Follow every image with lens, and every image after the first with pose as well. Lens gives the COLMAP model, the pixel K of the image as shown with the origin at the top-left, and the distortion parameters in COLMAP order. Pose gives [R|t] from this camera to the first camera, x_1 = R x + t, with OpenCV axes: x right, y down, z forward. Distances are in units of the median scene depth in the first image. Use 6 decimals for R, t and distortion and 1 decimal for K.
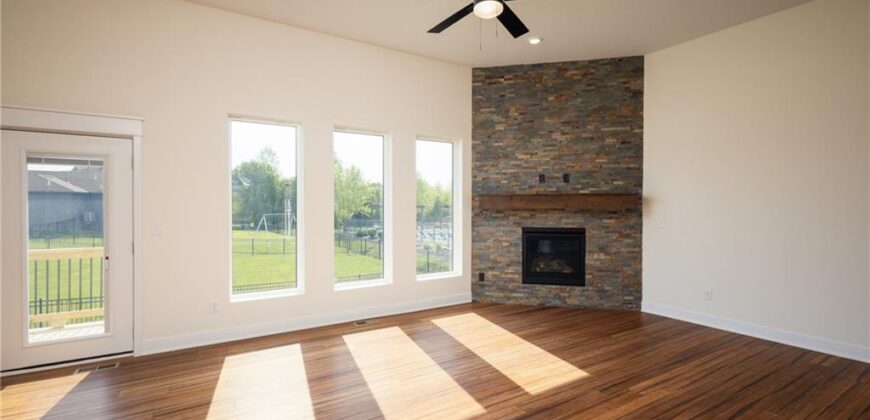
lens RADIAL K [[401.6, 0, 435.0], [0, 401.6, 210.0], [0, 0, 1]] dist [0.017892, -0.000440]
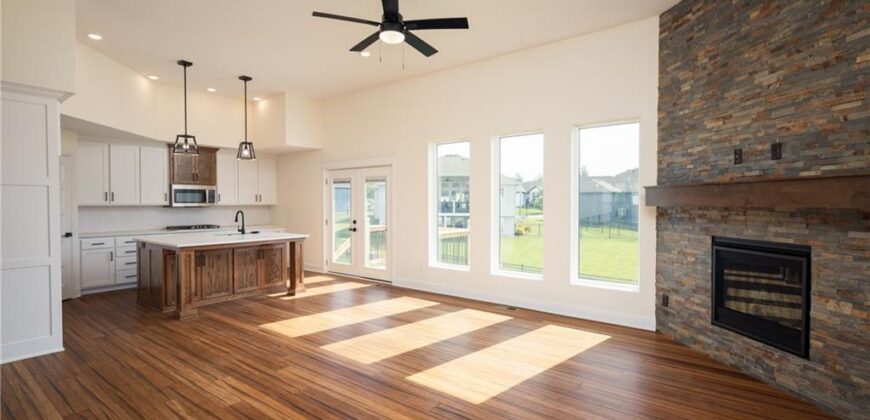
lens RADIAL K [[401.6, 0, 435.0], [0, 401.6, 210.0], [0, 0, 1]] dist [0.017892, -0.000440]
pose [[0.343016, 0.017349, -0.939169, 0.678195], [-0.010258, 0.999839, 0.014723, -0.002840], [0.939273, 0.004584, 0.343139, 0.373038]]
